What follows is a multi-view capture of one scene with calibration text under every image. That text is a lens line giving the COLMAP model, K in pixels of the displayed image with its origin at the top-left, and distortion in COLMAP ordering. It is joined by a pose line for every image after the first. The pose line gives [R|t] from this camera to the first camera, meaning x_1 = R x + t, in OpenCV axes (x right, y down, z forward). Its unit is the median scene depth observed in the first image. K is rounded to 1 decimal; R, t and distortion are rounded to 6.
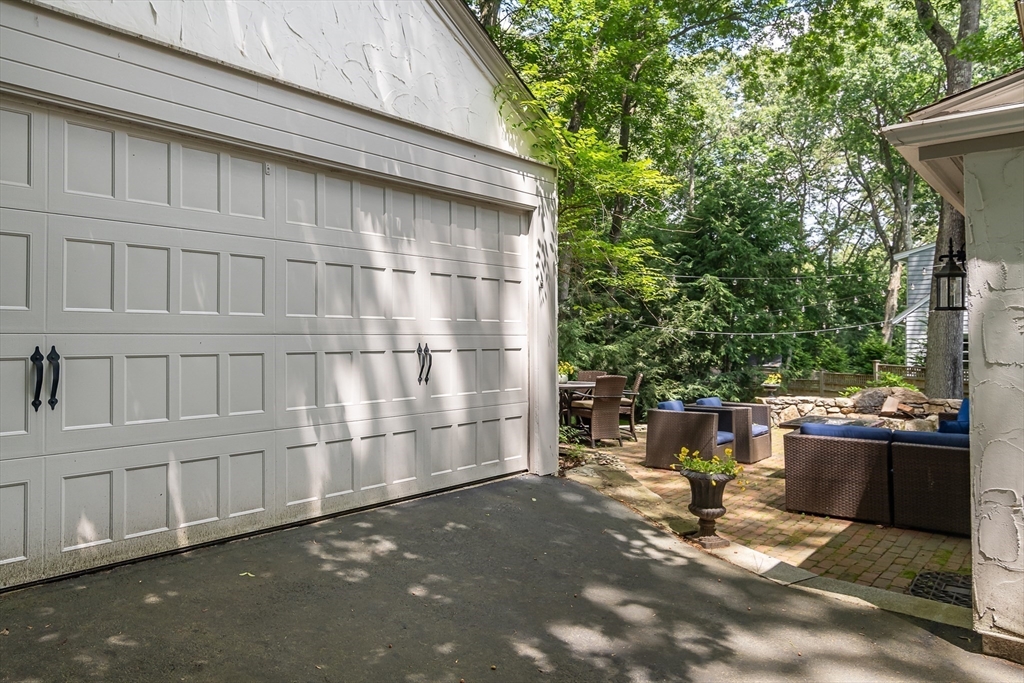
lens RADIAL K [[668.0, 0, 521.4], [0, 668.0, 328.3], [0, 0, 1]] dist [0.003161, 0.002604]
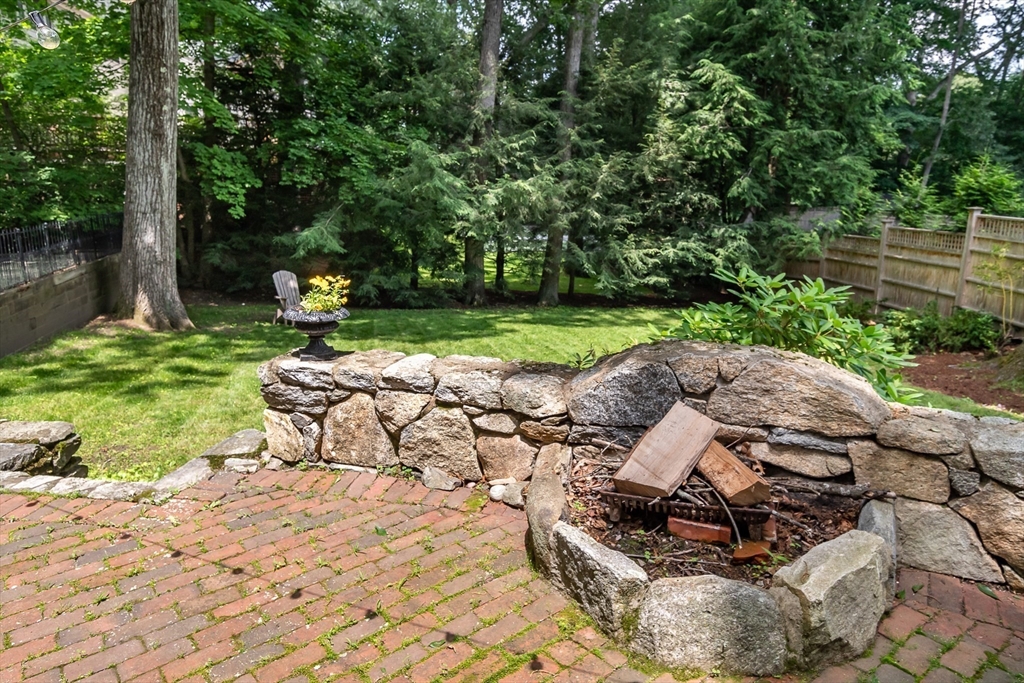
lens RADIAL K [[668.0, 0, 511.8], [0, 668.0, 345.6], [0, 0, 1]] dist [0.003161, 0.002604]
pose [[0.983915, 0.041065, -0.173854, 0.202255], [0.005401, 0.965936, 0.258726, 0.010280], [0.178557, -0.255504, 0.950177, 0.298724]]
